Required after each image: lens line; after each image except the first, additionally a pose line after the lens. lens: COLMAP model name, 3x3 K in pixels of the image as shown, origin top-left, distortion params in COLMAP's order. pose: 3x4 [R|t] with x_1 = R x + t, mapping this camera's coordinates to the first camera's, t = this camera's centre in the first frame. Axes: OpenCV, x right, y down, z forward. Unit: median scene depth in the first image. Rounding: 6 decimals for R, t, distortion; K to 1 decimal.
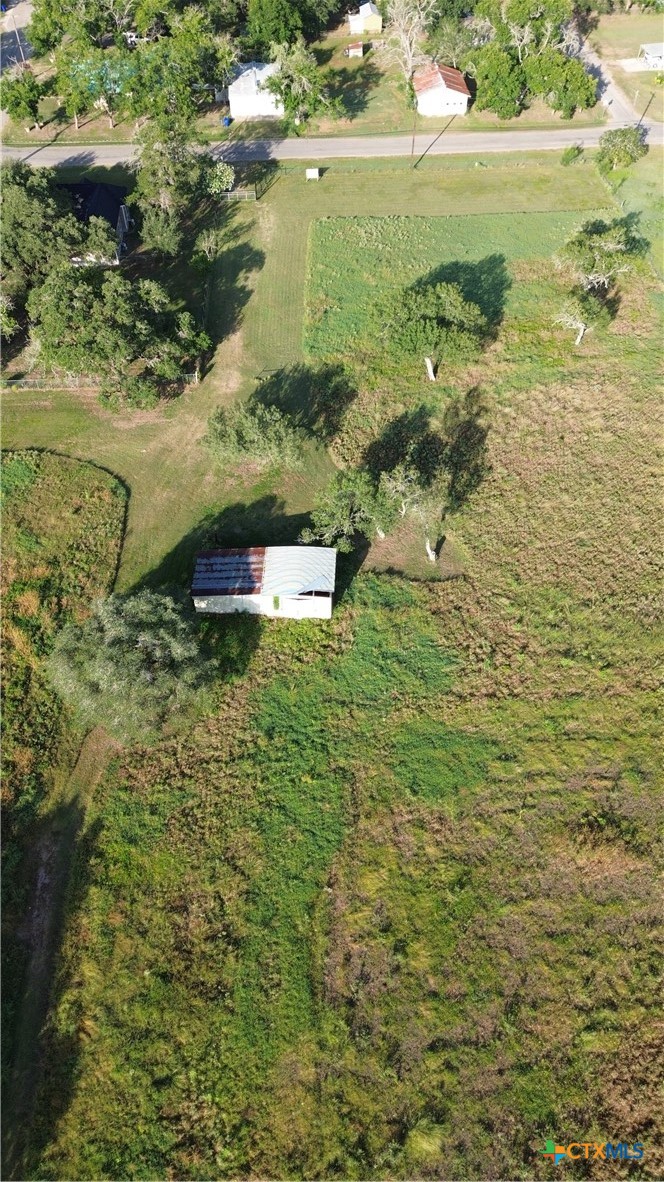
lens RADIAL K [[879.4, 0, 330.9], [0, 879.4, 590.1], [0, 0, 1]] dist [0.006940, 0.000419]
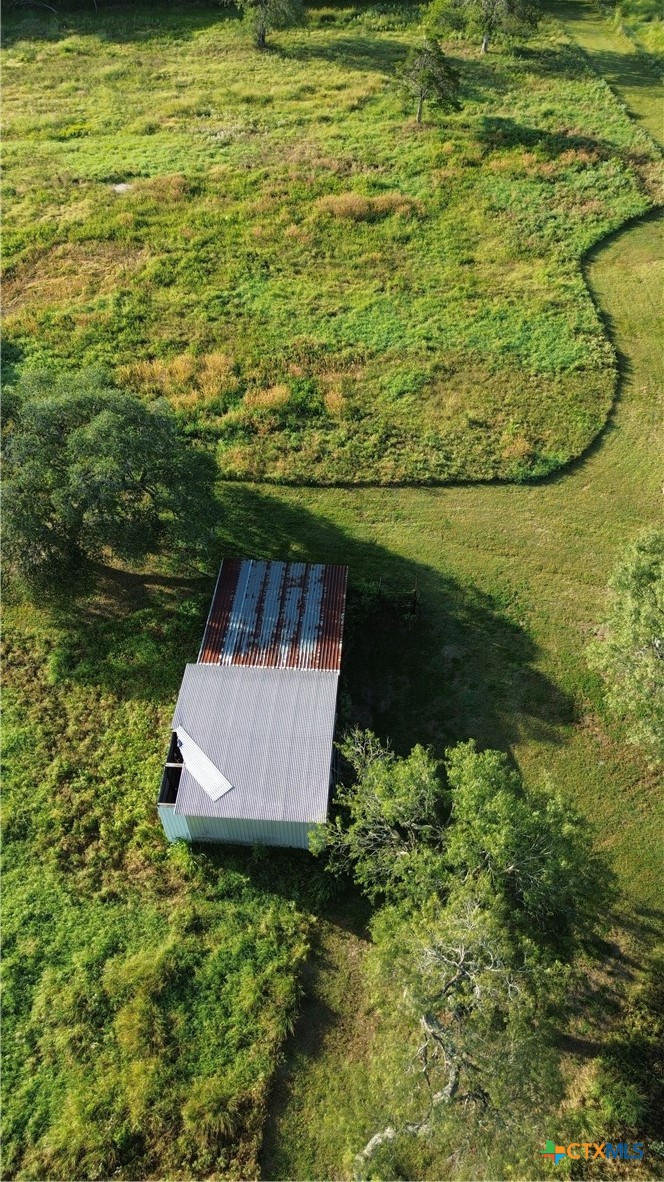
lens RADIAL K [[879.4, 0, 332.4], [0, 879.4, 594.1], [0, 0, 1]] dist [0.006940, 0.000419]
pose [[-0.055569, 0.720470, -0.691256, 0.186561], [-0.755108, 0.422630, 0.501193, -0.266651], [0.653241, 0.549824, 0.520548, 0.748134]]
